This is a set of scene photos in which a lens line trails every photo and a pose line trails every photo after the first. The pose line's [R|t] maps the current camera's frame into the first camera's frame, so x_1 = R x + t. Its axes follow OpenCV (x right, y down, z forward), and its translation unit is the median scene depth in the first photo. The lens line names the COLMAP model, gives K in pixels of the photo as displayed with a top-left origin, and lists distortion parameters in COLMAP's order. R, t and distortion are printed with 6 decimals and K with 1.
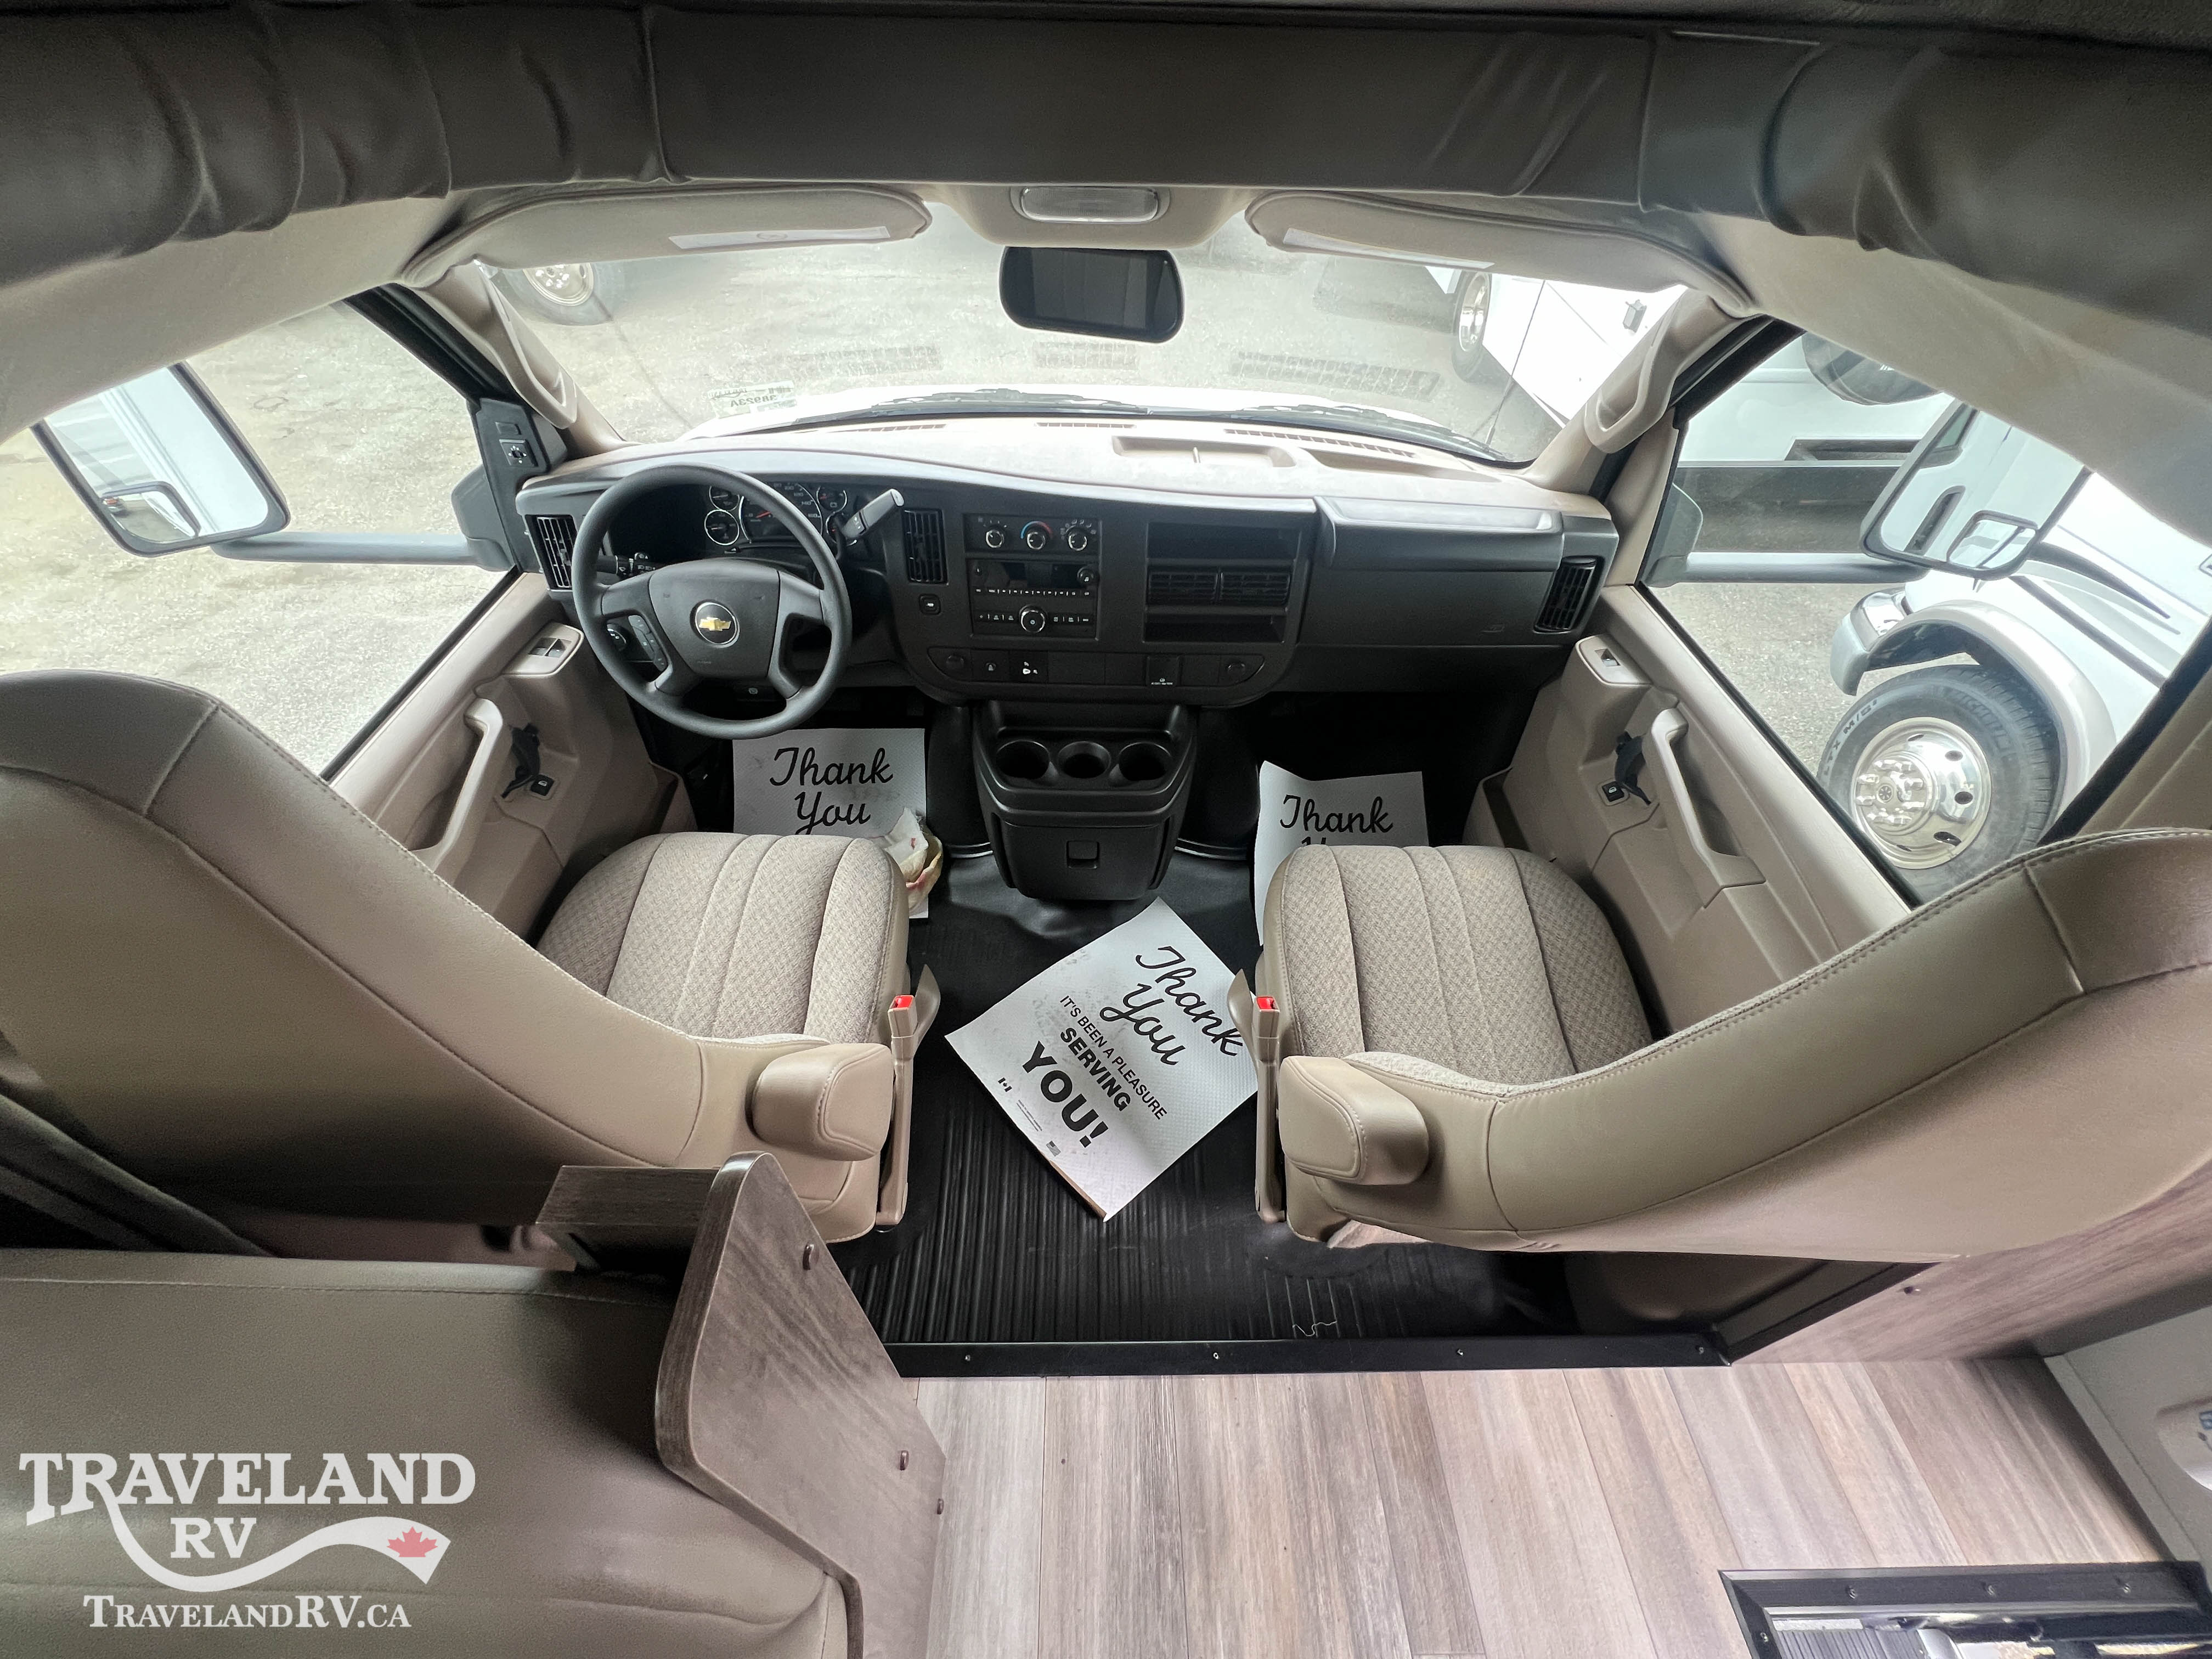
lens RADIAL K [[885.8, 0, 1101.1], [0, 885.8, 822.7], [0, 0, 1]] dist [-0.000527, 0.000047]
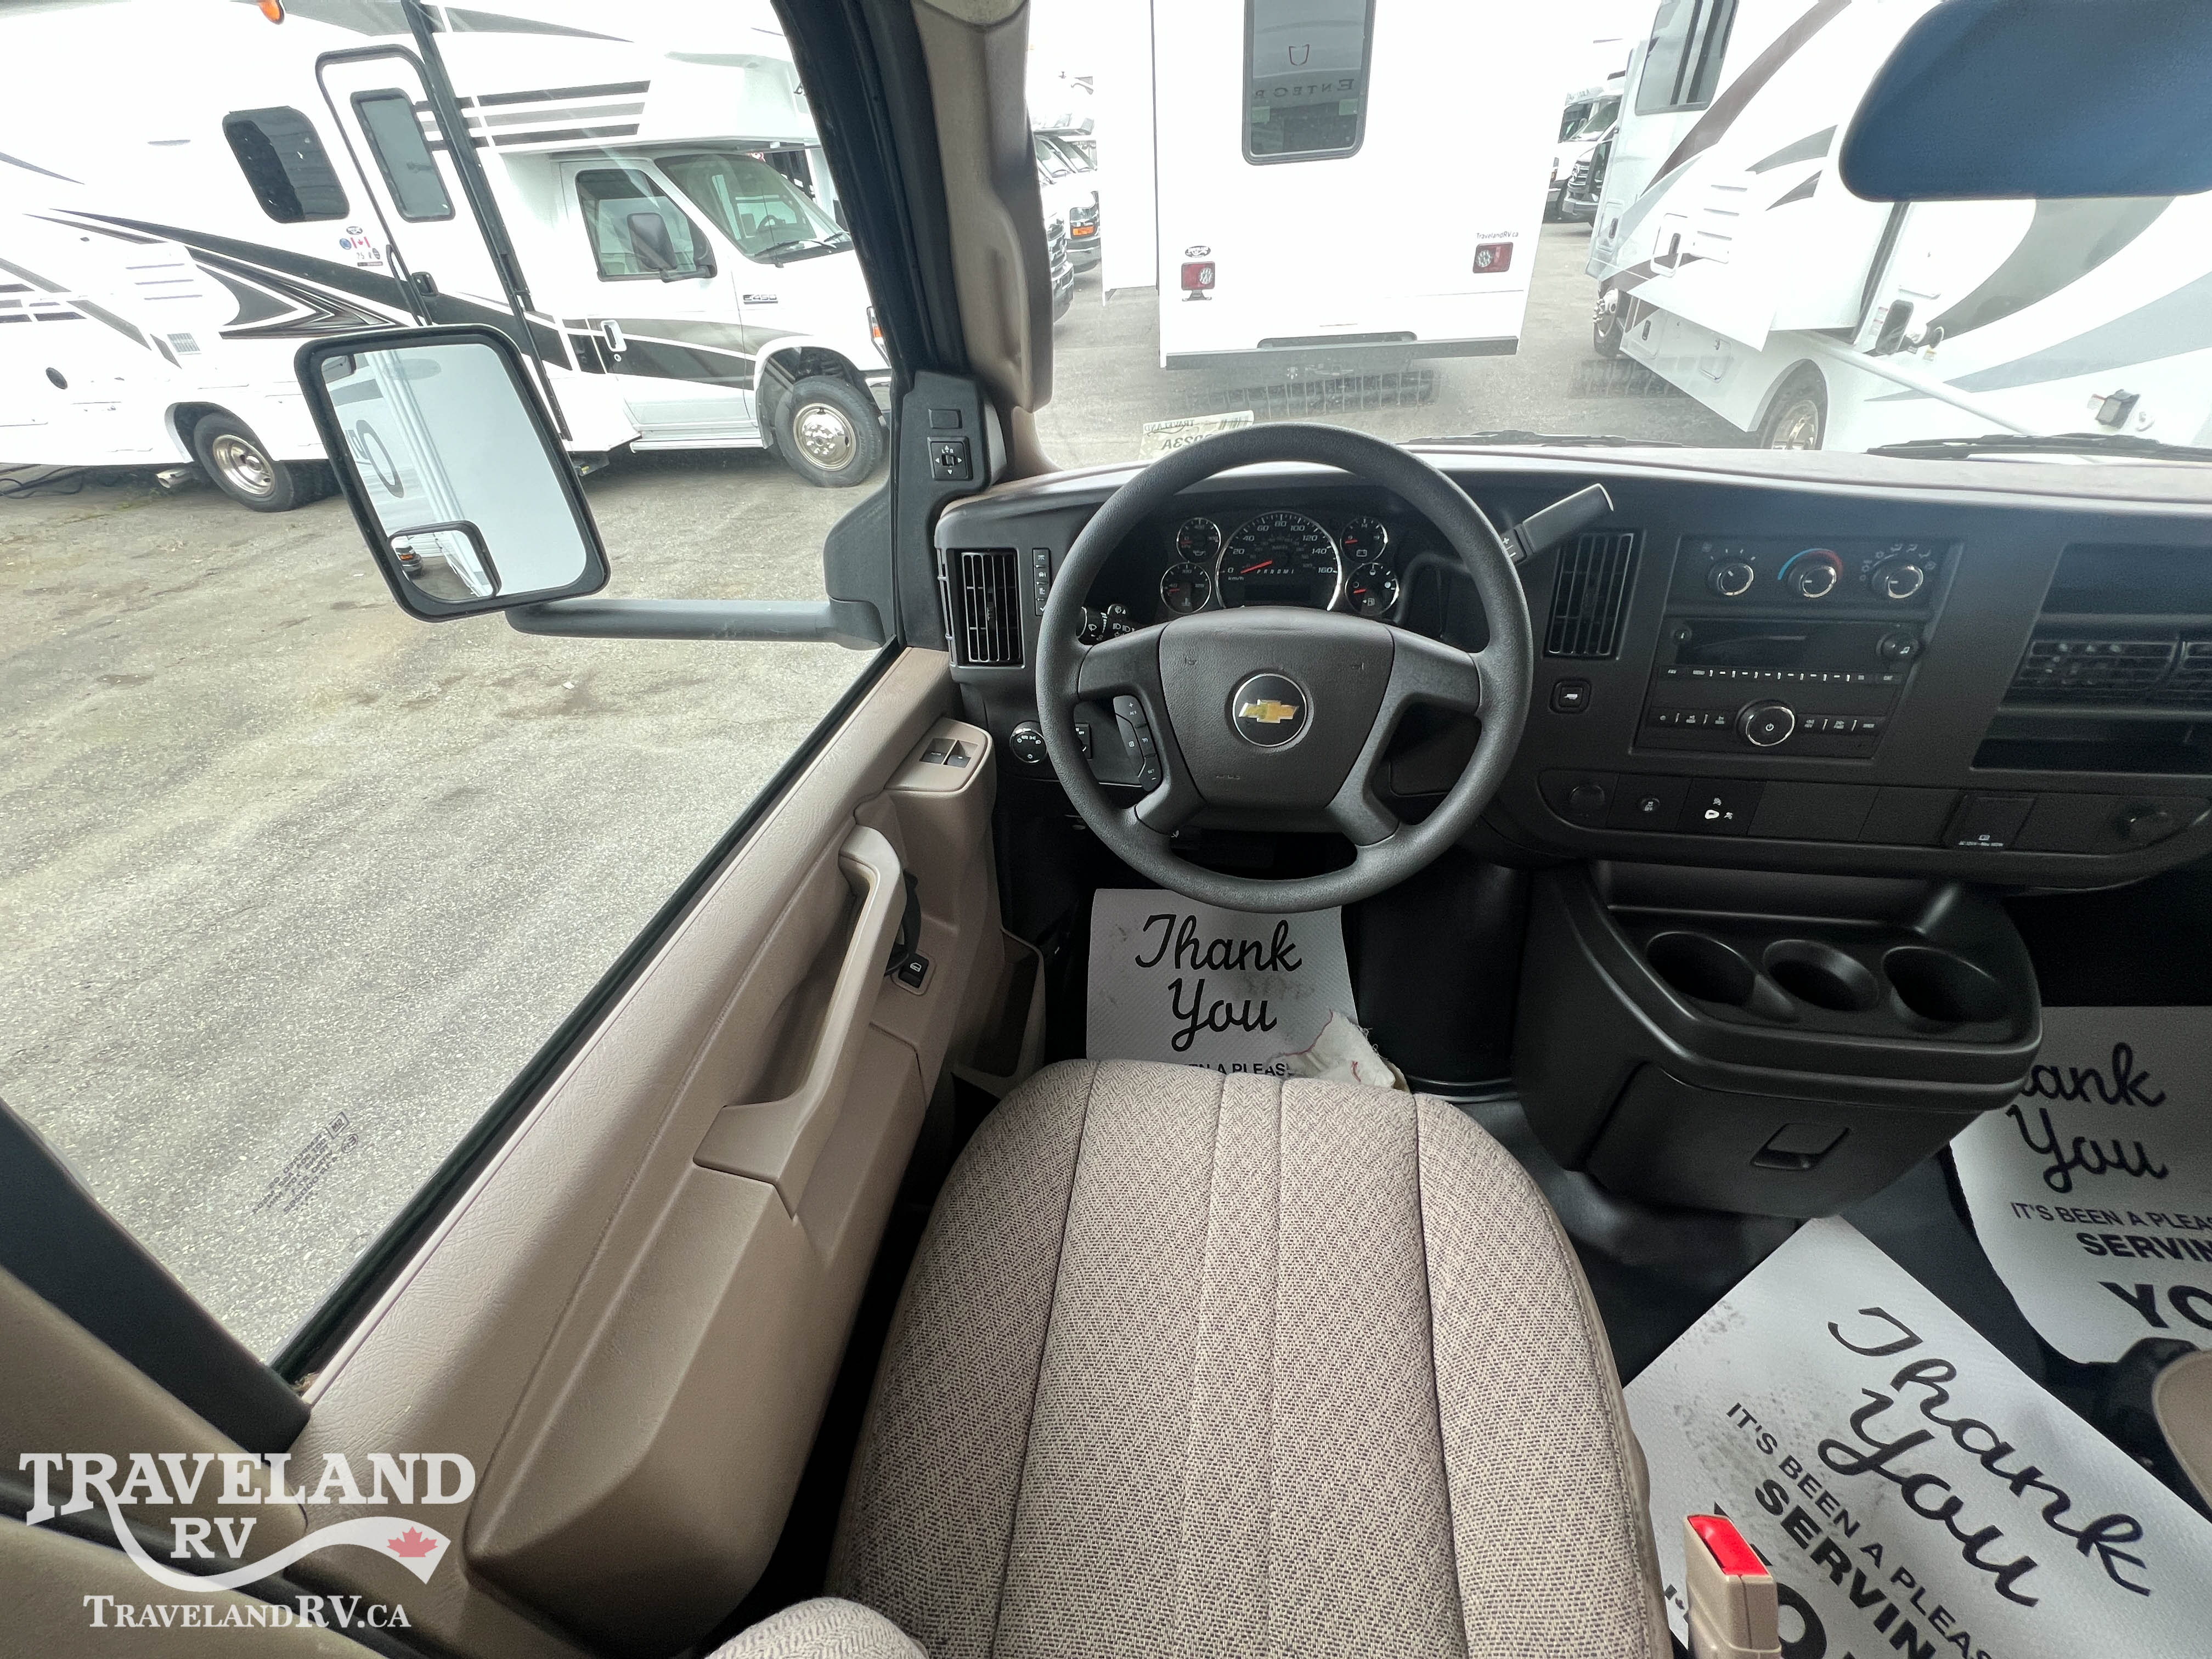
lens RADIAL K [[885.8, 0, 1101.5], [0, 885.8, 824.4], [0, 0, 1]] dist [-0.000527, 0.000047]
pose [[0.986104, 0.033279, -0.162762, -0.375119], [-0.060997, 0.983831, -0.168395, -0.042815], [0.154526, 0.175983, 0.972189, 0.372744]]
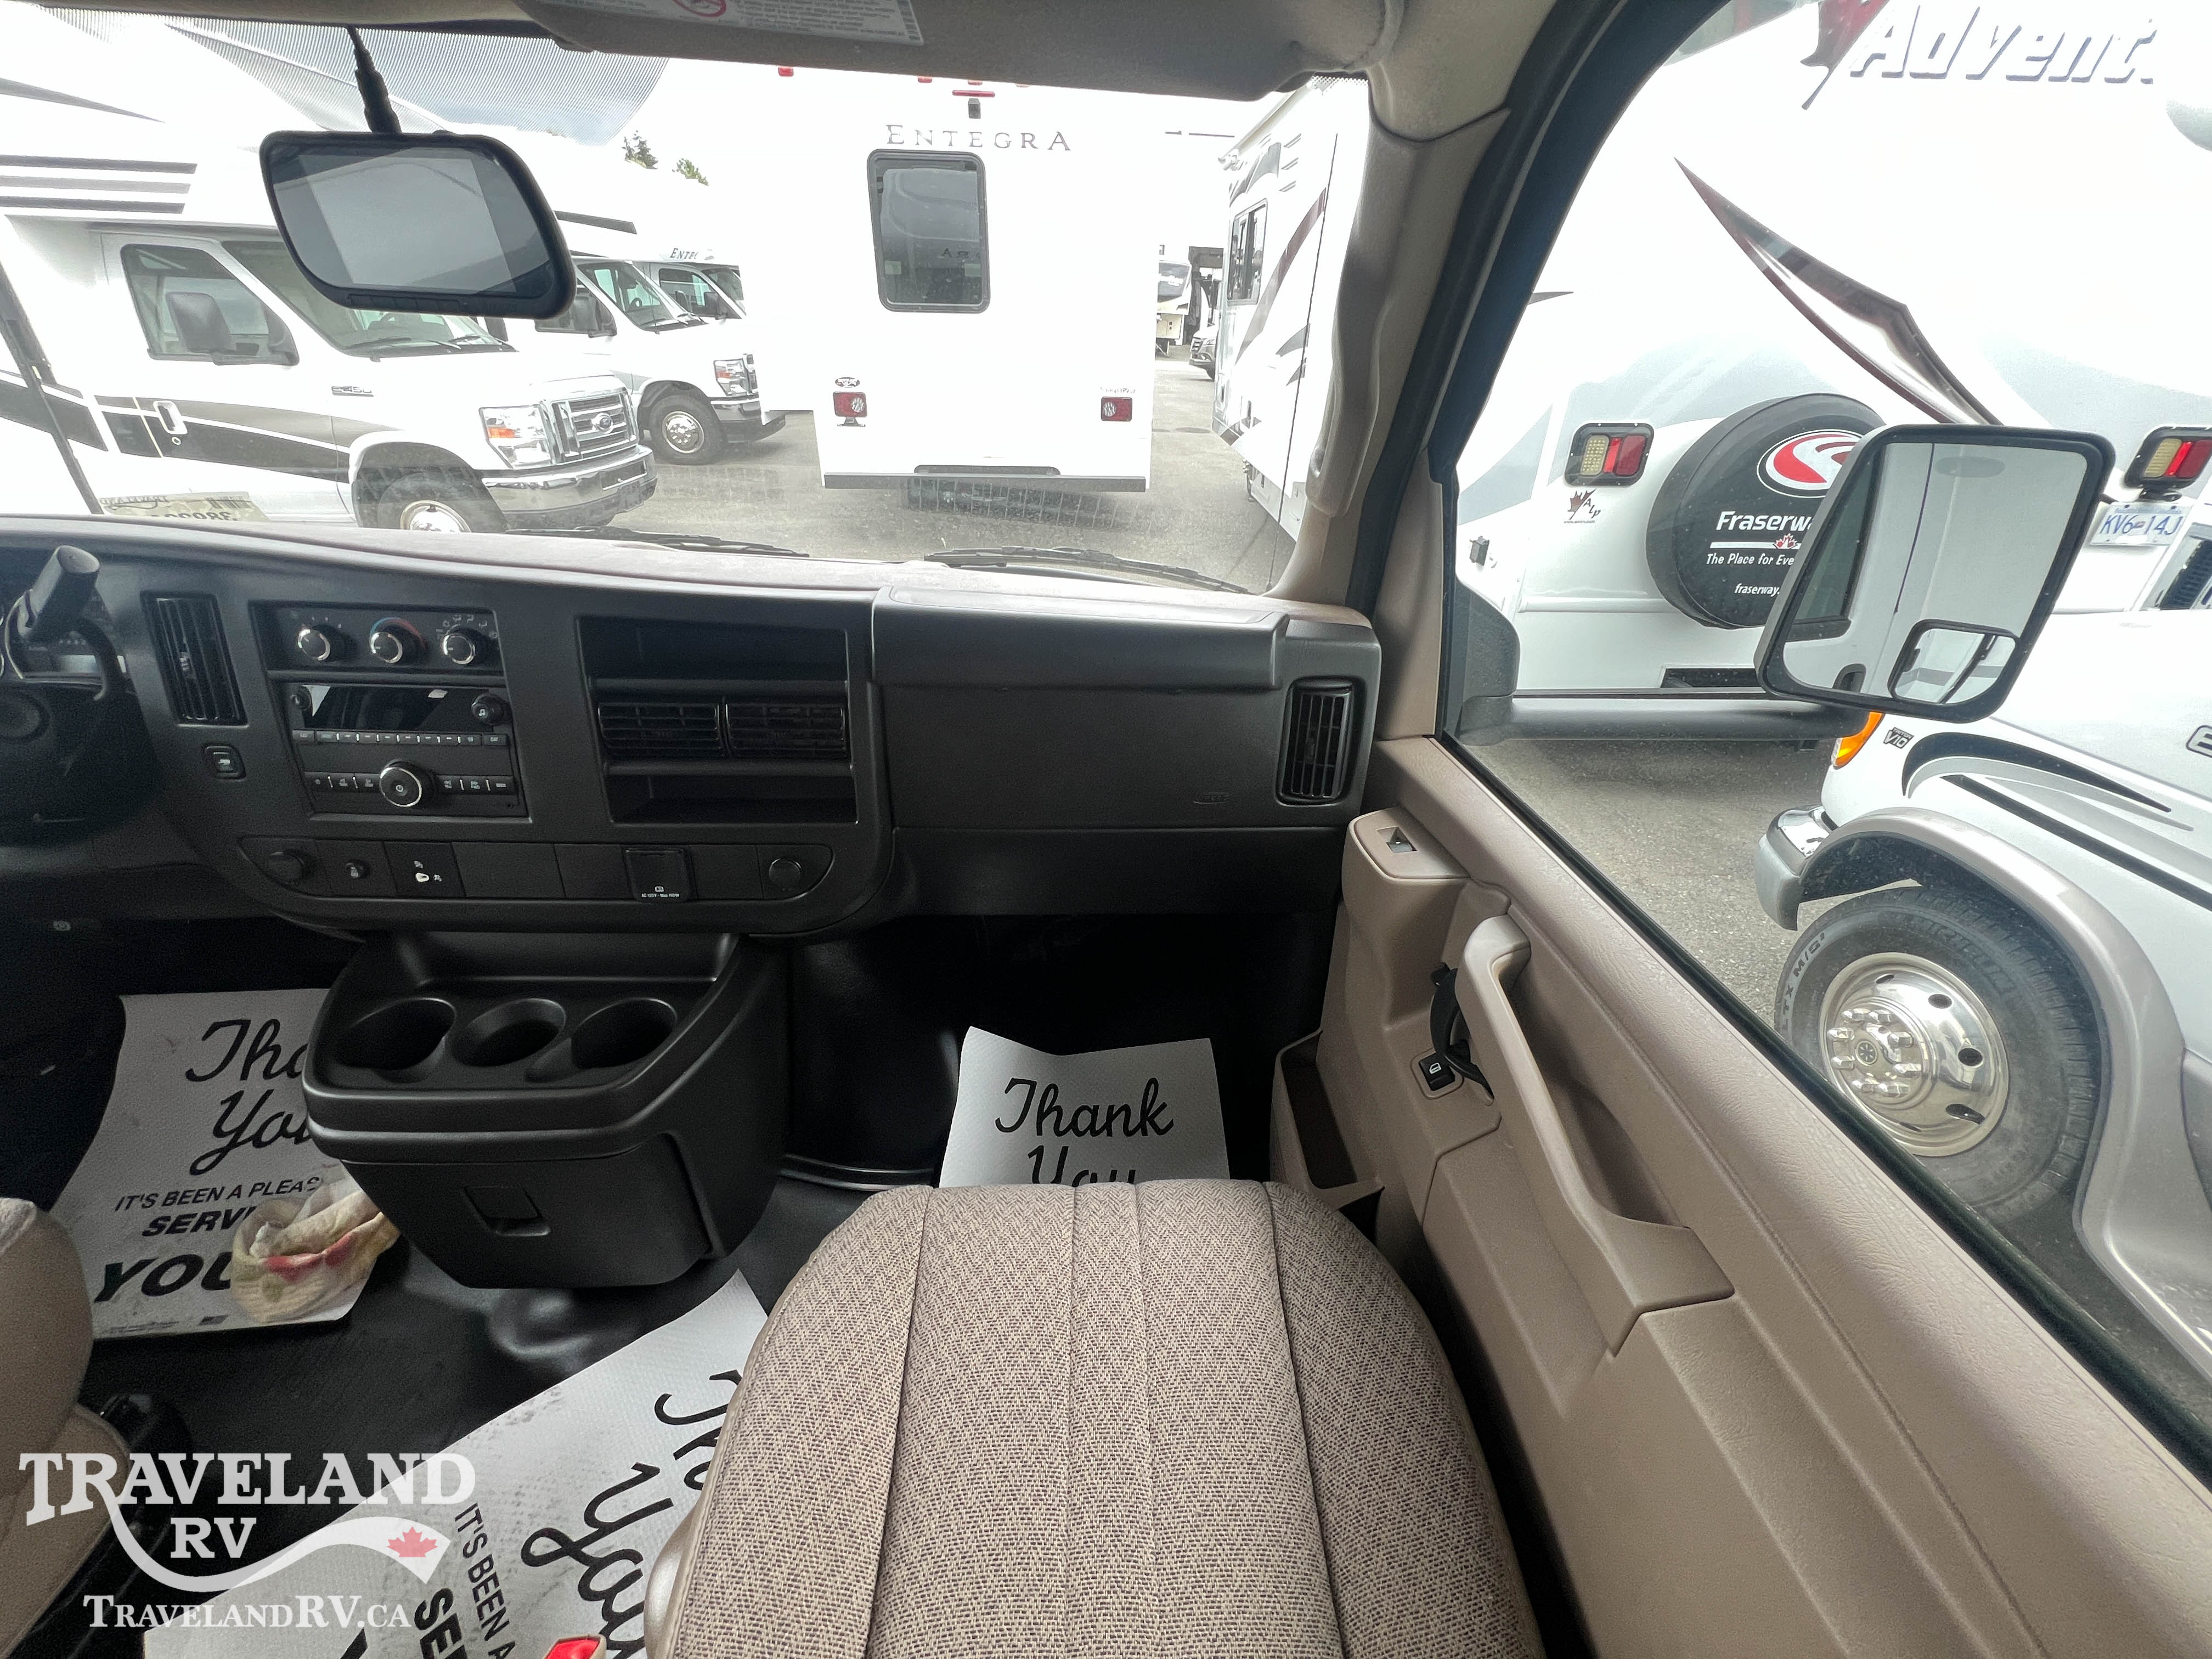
lens RADIAL K [[885.8, 0, 1095.9], [0, 885.8, 825.7], [0, 0, 1]] dist [-0.000527, 0.000047]
pose [[0.998991, -0.010389, 0.043704, 0.326229], [0.022607, 0.956981, -0.289268, -0.025527], [-0.038818, 0.289964, 0.956250, 0.411284]]
